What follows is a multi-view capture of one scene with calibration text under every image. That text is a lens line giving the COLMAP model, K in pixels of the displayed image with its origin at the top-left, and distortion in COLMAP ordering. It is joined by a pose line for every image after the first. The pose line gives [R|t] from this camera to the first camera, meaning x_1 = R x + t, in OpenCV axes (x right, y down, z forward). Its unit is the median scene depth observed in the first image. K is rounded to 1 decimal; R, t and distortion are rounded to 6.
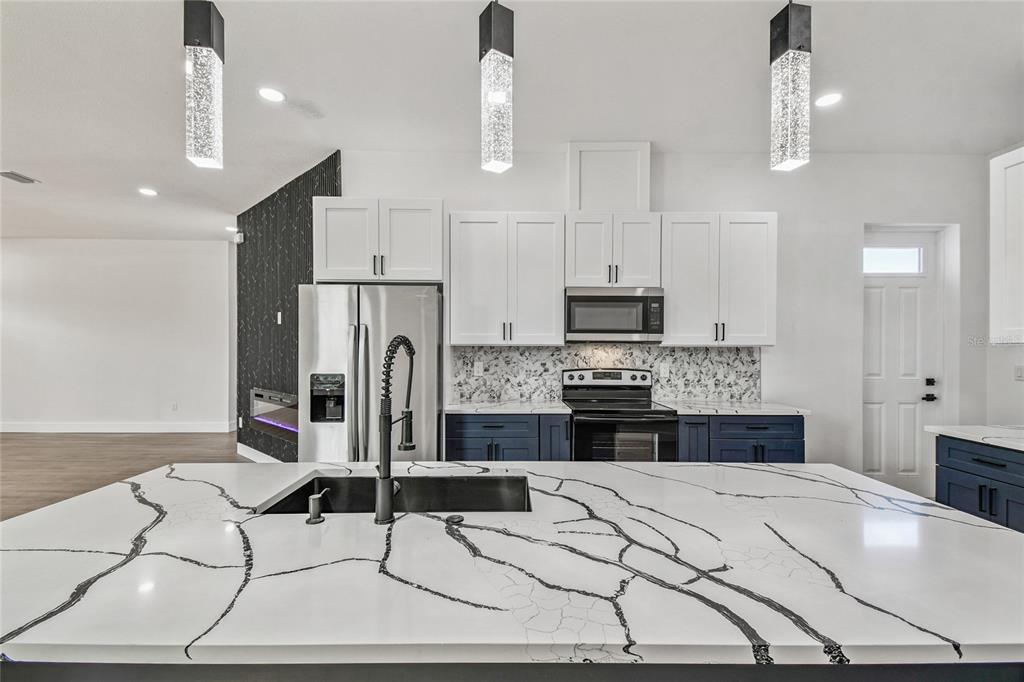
lens RADIAL K [[453.0, 0, 509.5], [0, 453.0, 347.0], [0, 0, 1]] dist [0.022876, -0.009857]
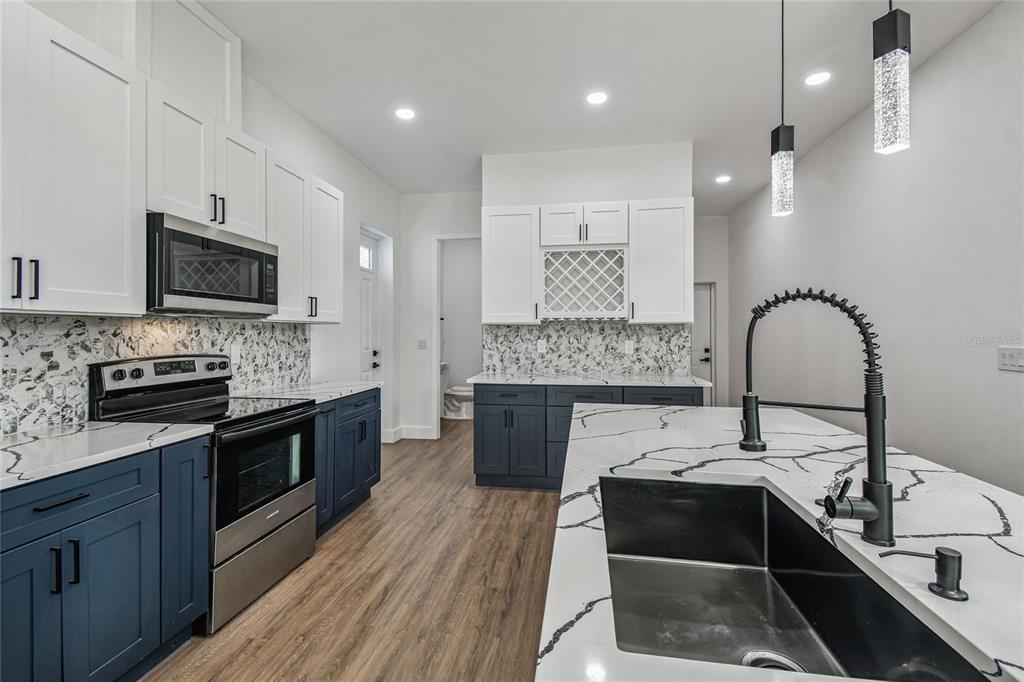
lens RADIAL K [[453.0, 0, 514.9], [0, 453.0, 325.0], [0, 0, 1]] dist [0.022876, -0.009857]
pose [[0.162792, 0.012401, 0.986582, -0.327232], [0.000632, 0.999919, -0.012673, 0.013179], [-0.986660, 0.002686, 0.162771, 0.431806]]
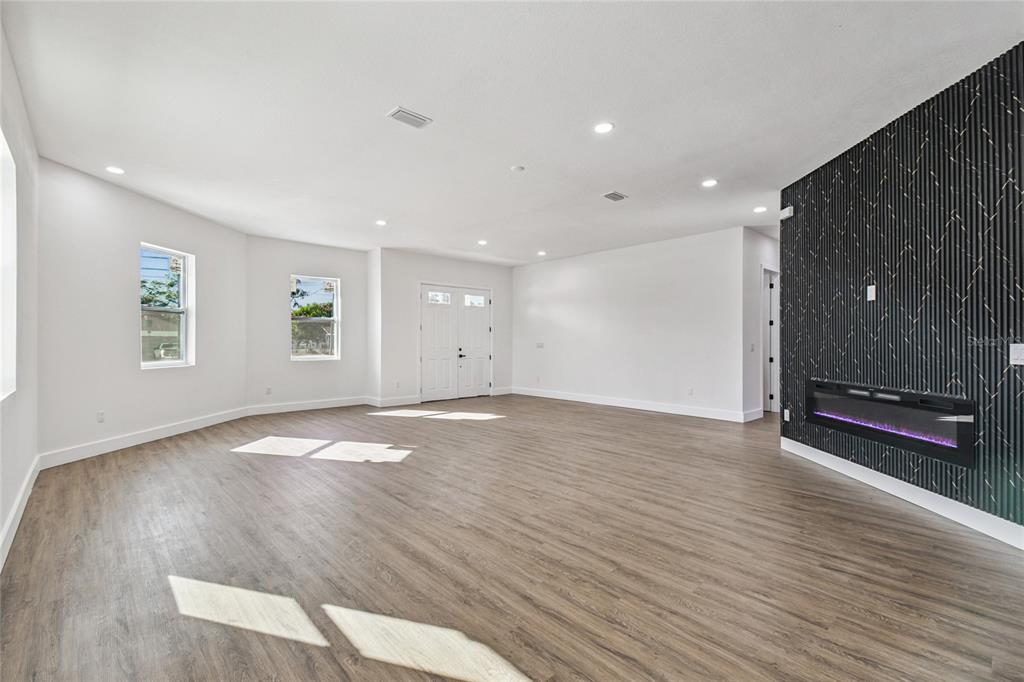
lens RADIAL K [[453.0, 0, 500.7], [0, 453.0, 336.2], [0, 0, 1]] dist [0.022876, -0.009857]
pose [[0.652202, -0.014871, -0.757899, -0.398742], [0.002459, 0.999844, -0.017502, 0.033600], [0.758041, 0.009552, 0.652137, -0.039817]]
